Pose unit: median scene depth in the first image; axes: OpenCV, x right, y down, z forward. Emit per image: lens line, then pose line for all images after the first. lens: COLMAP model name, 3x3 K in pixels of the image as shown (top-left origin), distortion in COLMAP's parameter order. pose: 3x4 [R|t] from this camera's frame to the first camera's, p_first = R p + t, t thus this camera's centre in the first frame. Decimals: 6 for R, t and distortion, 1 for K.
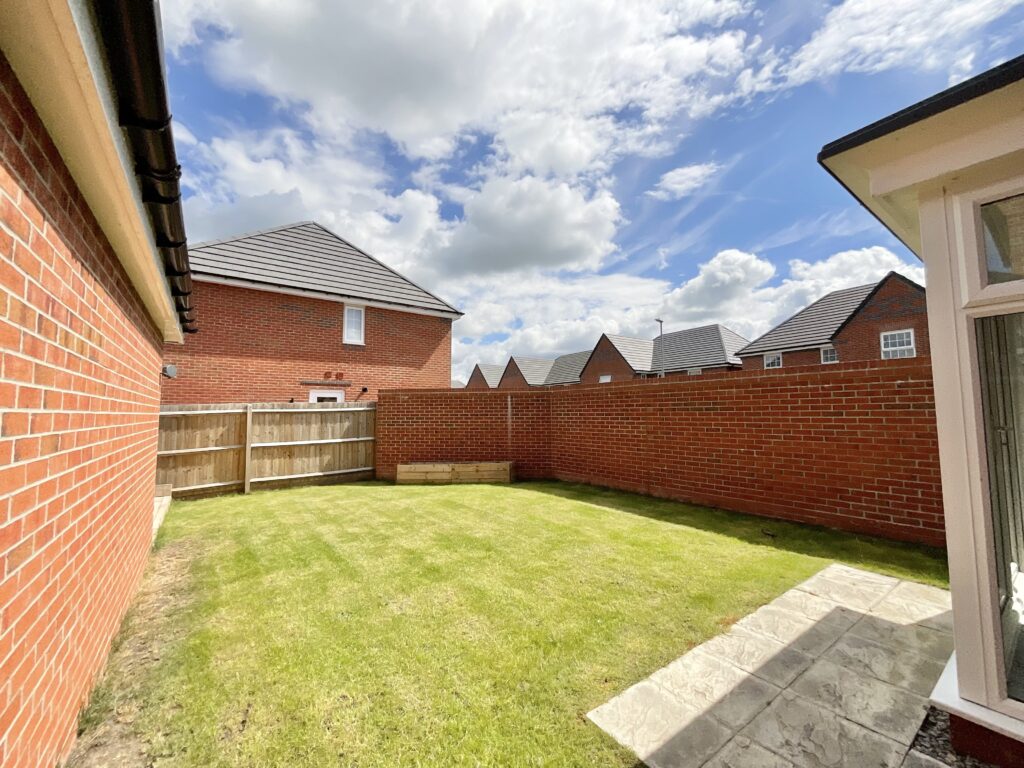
lens RADIAL K [[411.9, 0, 512.0], [0, 411.9, 384.0], [0, 0, 1]] dist [-0.002469, -0.000193]
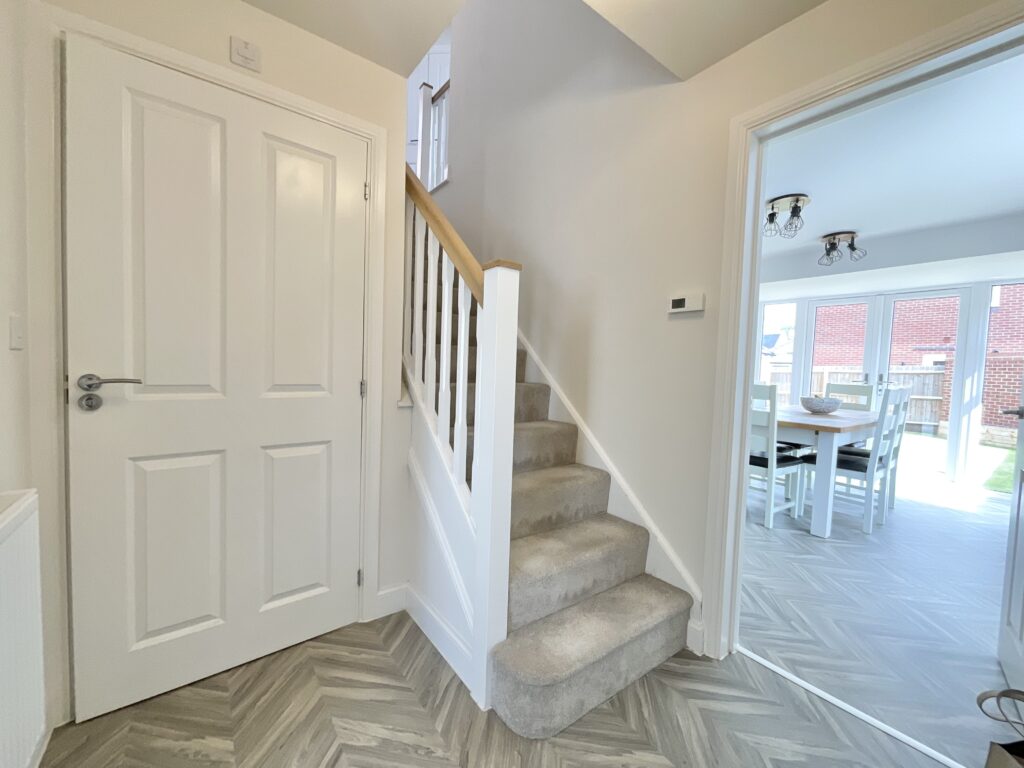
lens RADIAL K [[411.9, 0, 512.0], [0, 411.9, 384.0], [0, 0, 1]] dist [-0.002469, -0.000193]
pose [[0.005517, 0.051904, -0.998637, 0.786844], [0.047269, 0.997522, 0.052107, -0.022230], [0.998867, -0.047492, 0.003050, -0.183649]]
